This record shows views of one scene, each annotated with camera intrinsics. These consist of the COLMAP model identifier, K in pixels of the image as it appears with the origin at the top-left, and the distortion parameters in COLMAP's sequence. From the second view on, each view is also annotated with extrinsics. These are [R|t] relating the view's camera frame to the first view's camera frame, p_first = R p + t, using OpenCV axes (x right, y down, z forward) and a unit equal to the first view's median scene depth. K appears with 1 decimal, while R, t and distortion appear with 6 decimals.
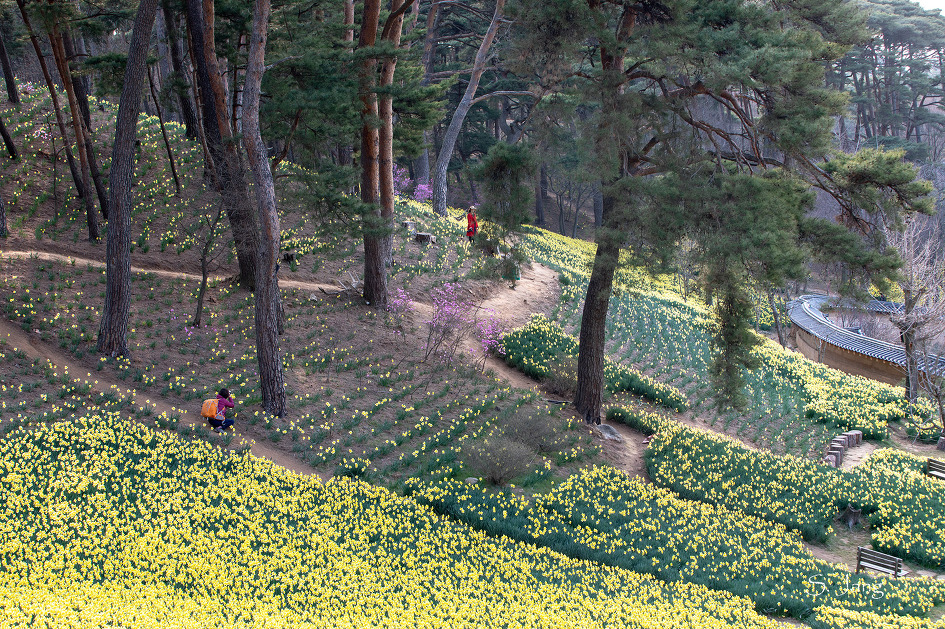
lens RADIAL K [[1966.1, 0, 472.5], [0, 1966.1, 314.5], [0, 0, 1]] dist [-0.324947, 0.250420]
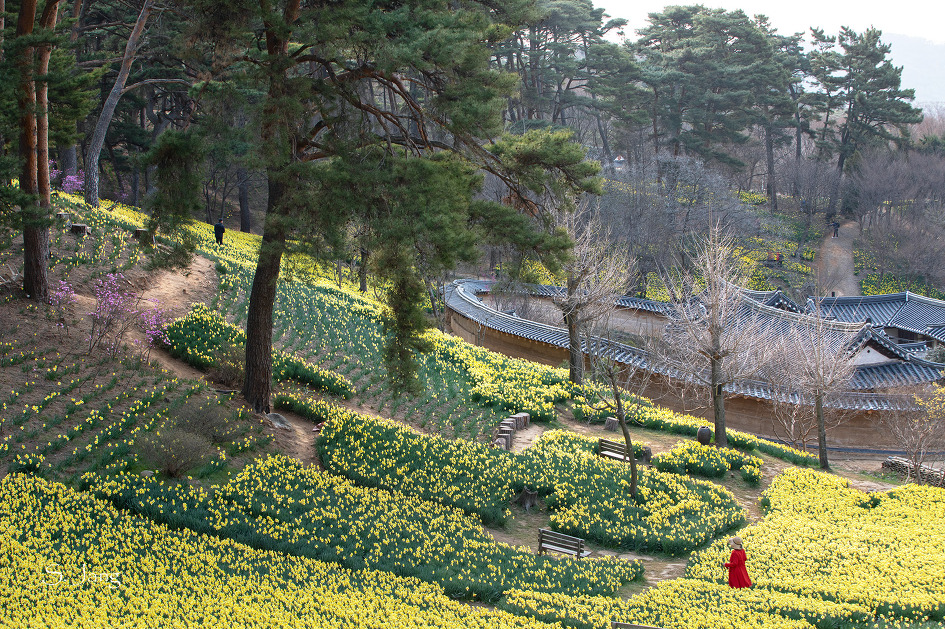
lens RADIAL K [[1966.1, 0, 472.5], [0, 1966.1, 314.5], [0, 0, 1]] dist [-0.324947, 0.250420]
pose [[0.982494, -0.022613, 0.184918, -0.017430], [0.021630, 0.999739, 0.007332, 0.001372], [-0.185035, -0.003204, 0.982727, 0.012550]]
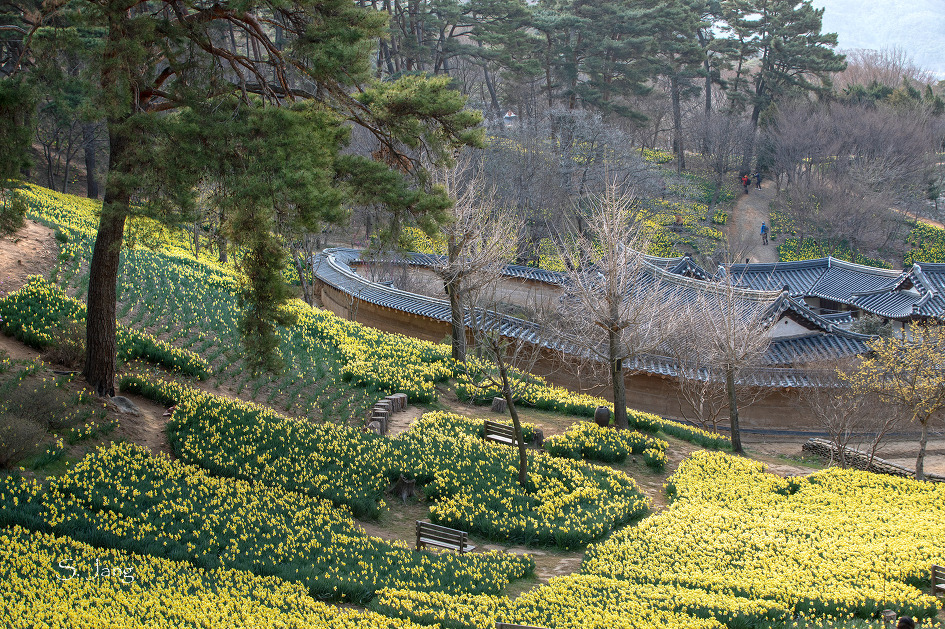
lens RADIAL K [[2175.0, 0, 473.9], [0, 2175.0, 275.8], [0, 0, 1]] dist [-0.226203, 0.296157]
pose [[0.970220, -0.031478, 0.240173, -0.010593], [0.031973, 0.999487, 0.001834, 0.005872], [-0.240107, 0.005899, 0.970728, 0.021360]]
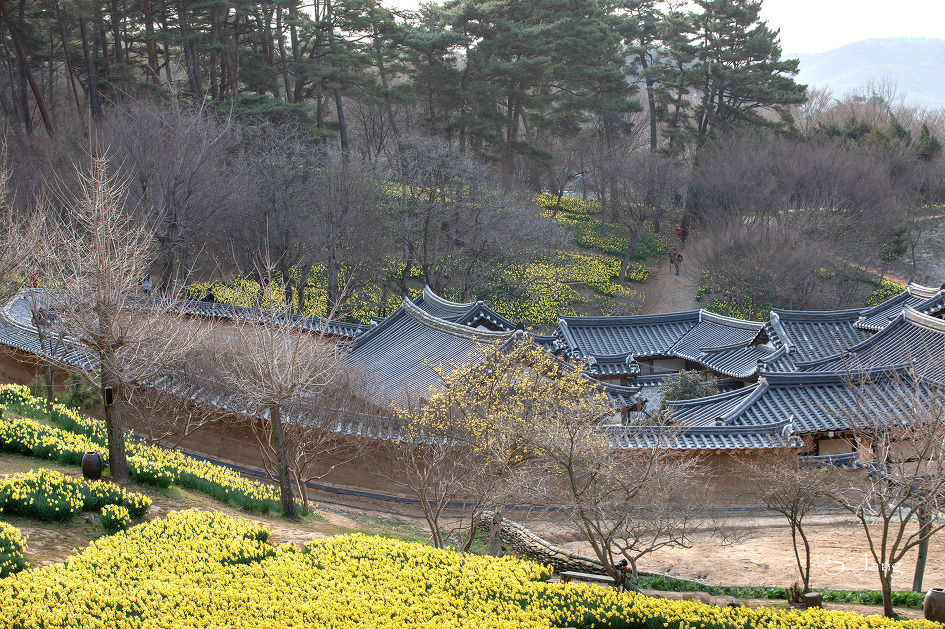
lens RADIAL K [[2414.0, 0, 472.5], [0, 2414.0, 314.5], [0, 0, 1]] dist [-0.114087, -0.072724]
pose [[0.979116, -0.021530, 0.202160, 0.281946], [0.027096, 0.999325, -0.024804, 0.051784], [-0.201489, 0.029763, 0.979038, 0.146411]]
